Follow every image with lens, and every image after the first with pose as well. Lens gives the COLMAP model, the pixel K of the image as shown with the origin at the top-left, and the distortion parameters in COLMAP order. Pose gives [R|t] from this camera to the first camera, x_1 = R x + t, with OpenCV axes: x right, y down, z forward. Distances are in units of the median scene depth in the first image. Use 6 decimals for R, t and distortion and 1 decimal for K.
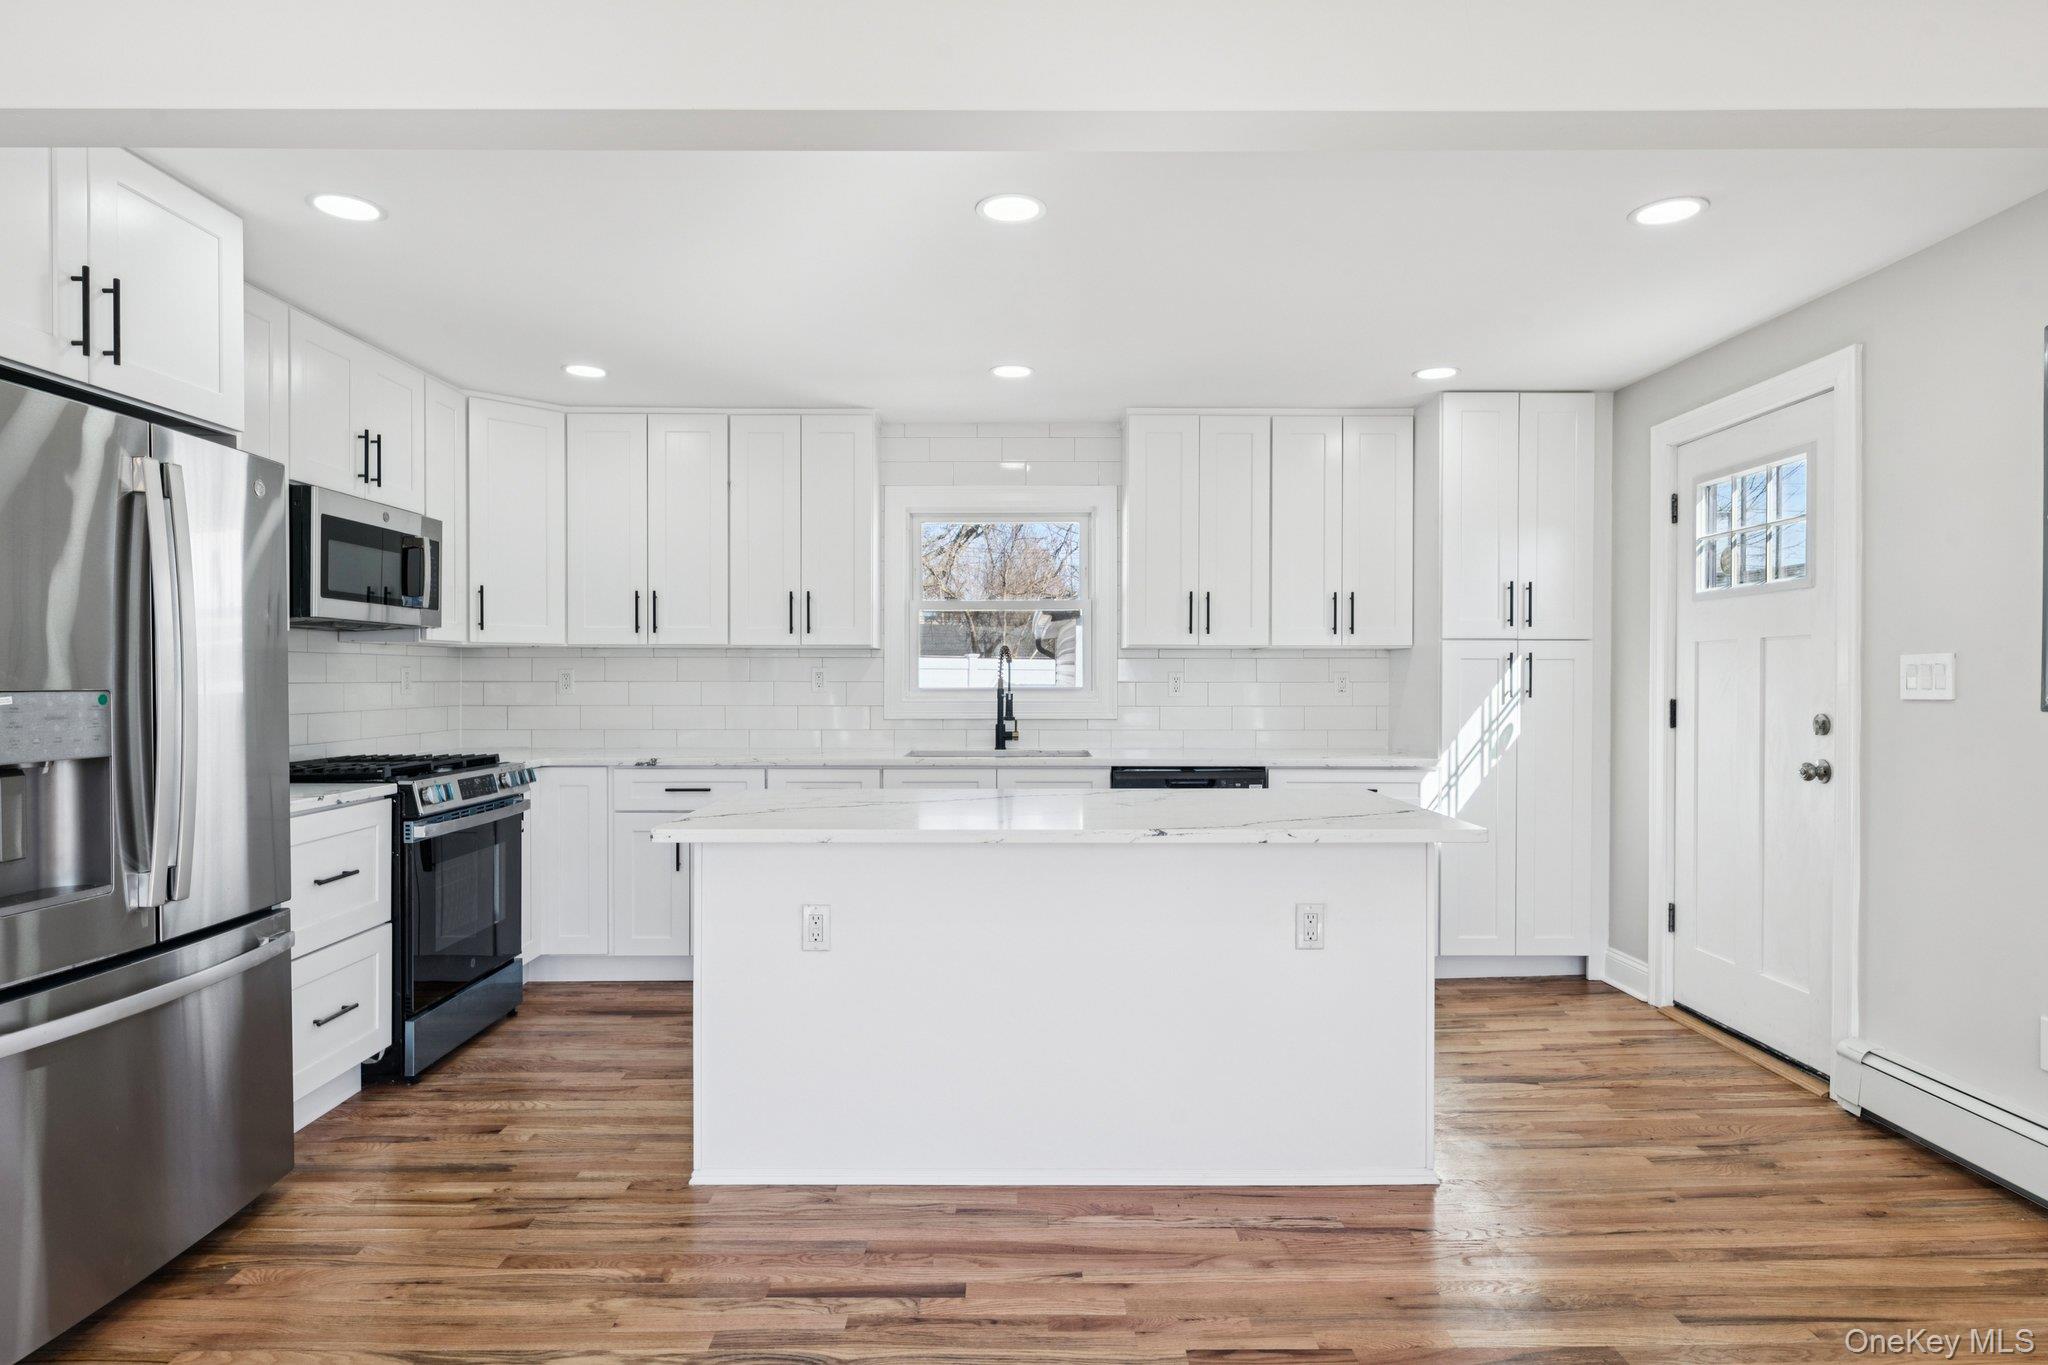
lens RADIAL K [[1108.5, 0, 1024.0], [0, 1108.5, 682.5], [0, 0, 1]] dist [0.003180, -0.001207]
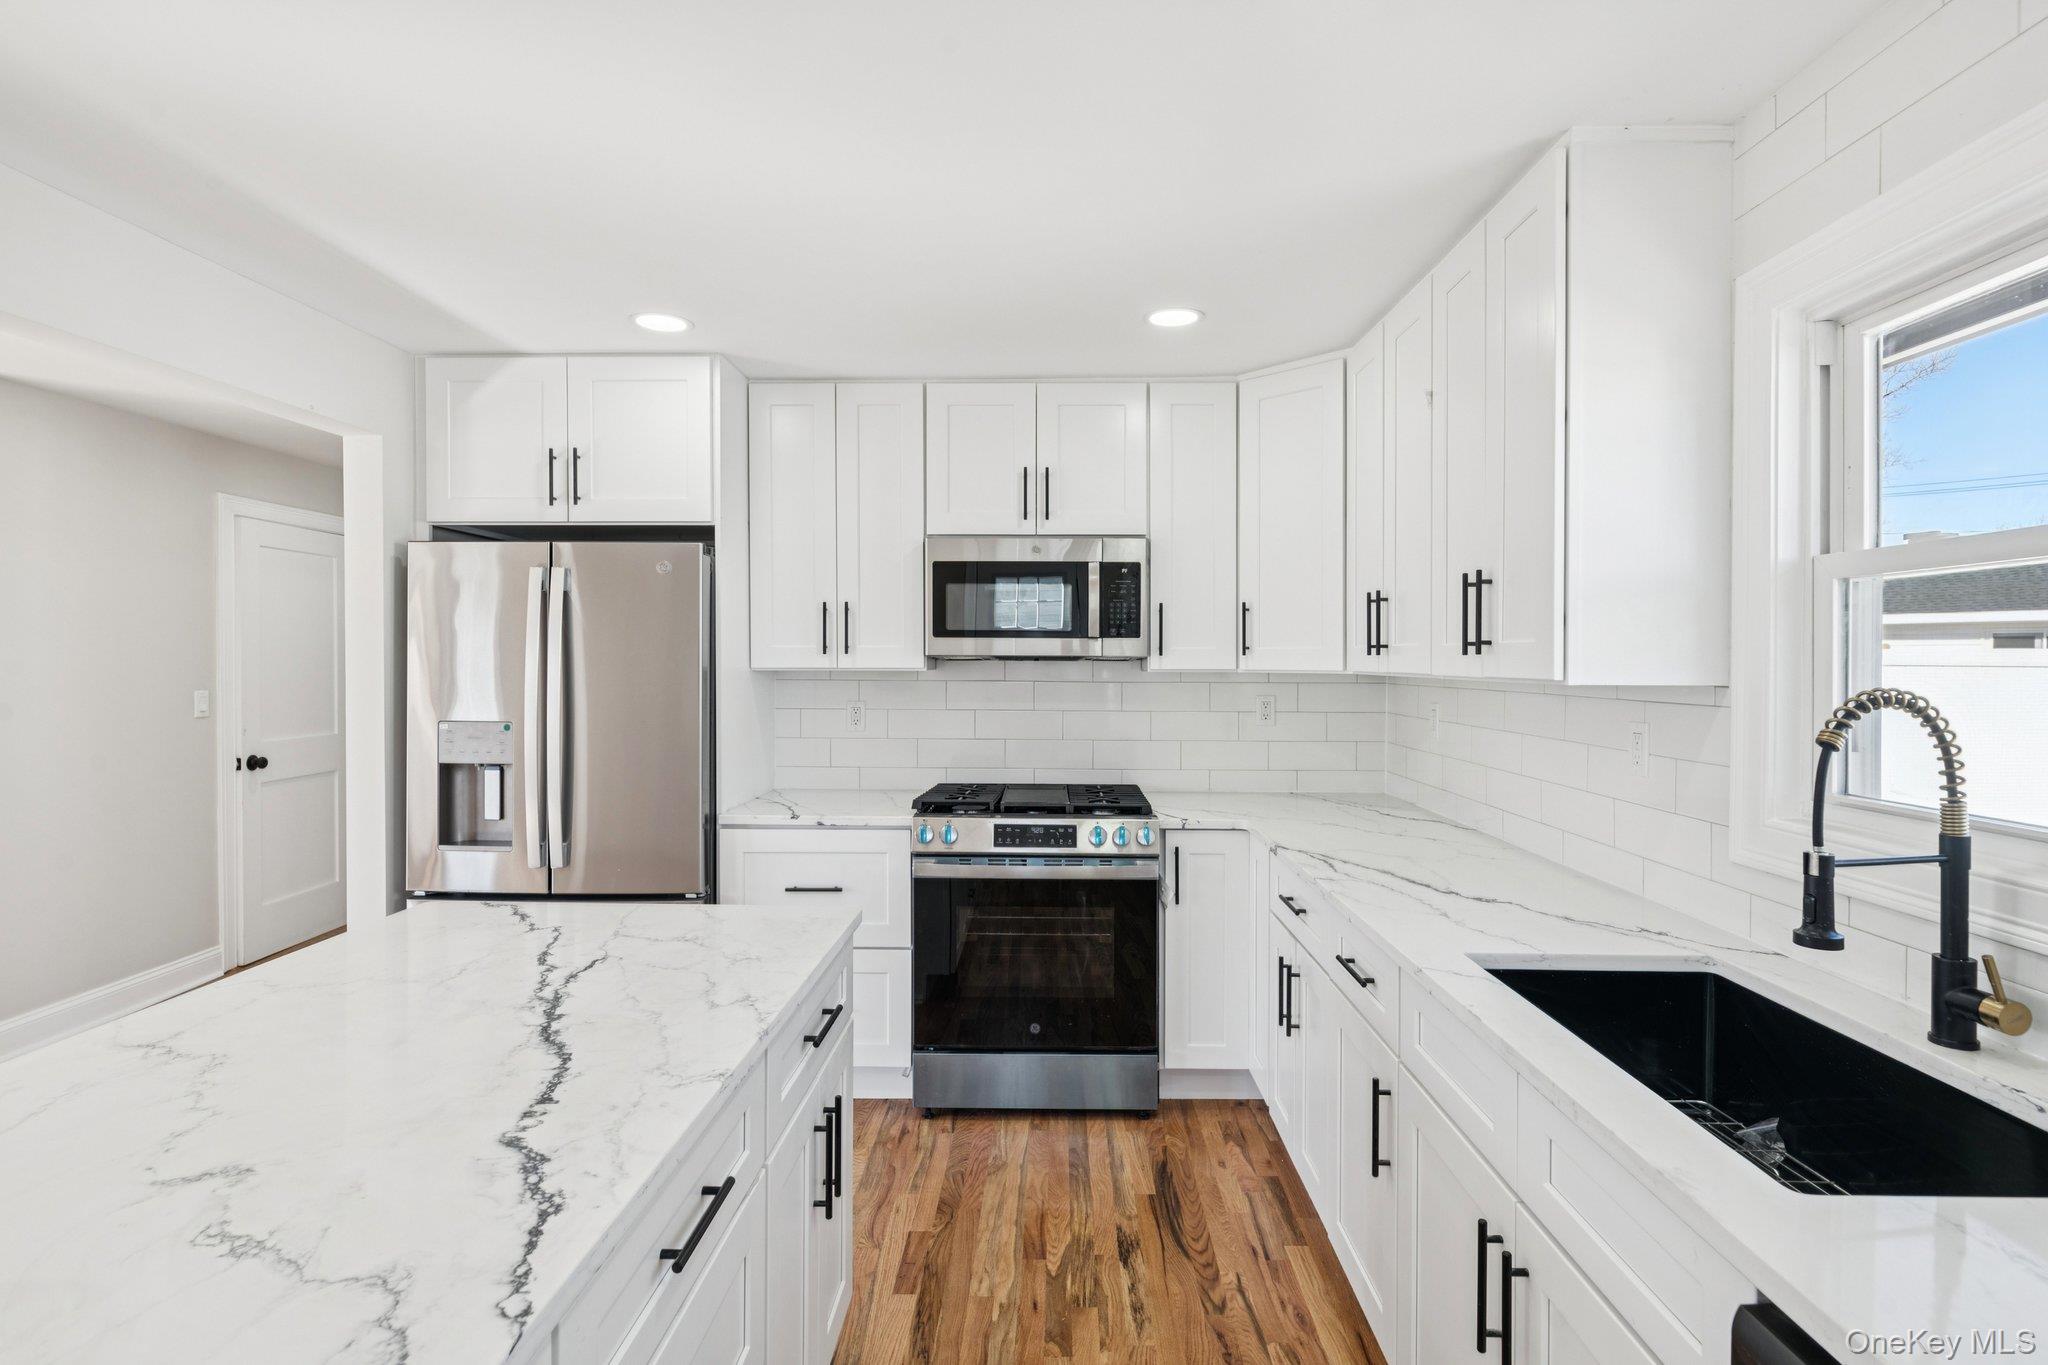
lens RADIAL K [[1004.5, 0, 1035.0], [0, 1004.5, 668.4], [0, 0, 1]] dist [0.002312, -0.000140]
pose [[-0.021078, 0.007384, -0.999751, 0.356533], [-0.009376, 0.999927, 0.007583, -0.053869], [0.999734, 0.009533, -0.021007, 1.108669]]
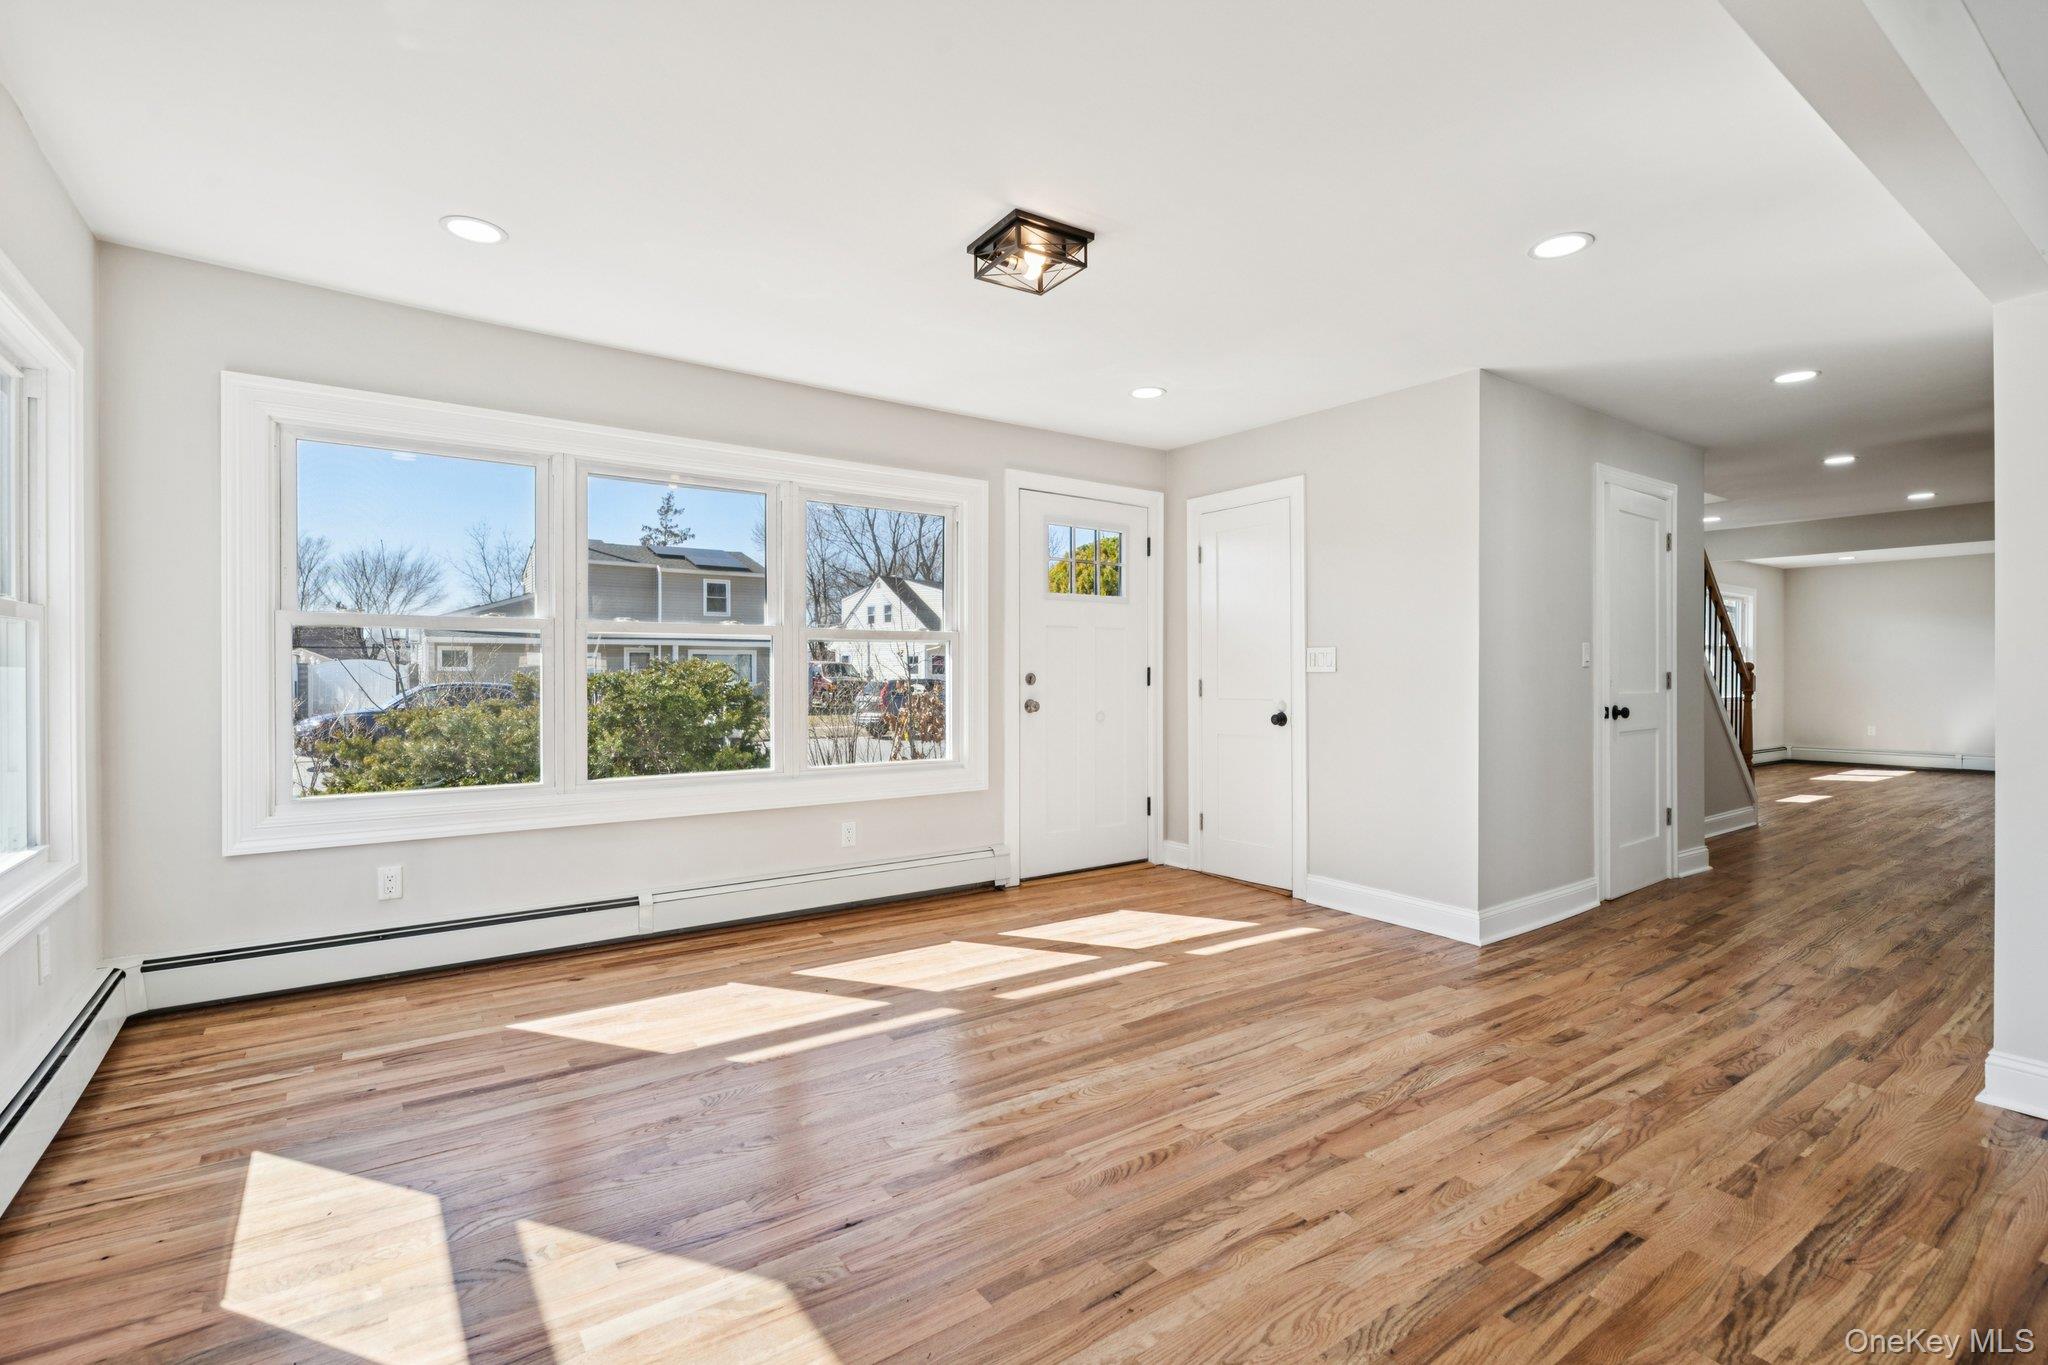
lens RADIAL K [[924.9, 0, 1012.4], [0, 924.9, 684.2], [0, 0, 1]] dist [-0.000395, -0.000128]
pose [[-0.820379, 0.005311, -0.571795, 0.501193], [-0.001728, 0.999929, 0.011768, 0.038143], [0.571817, 0.010643, -0.820312, 0.626817]]
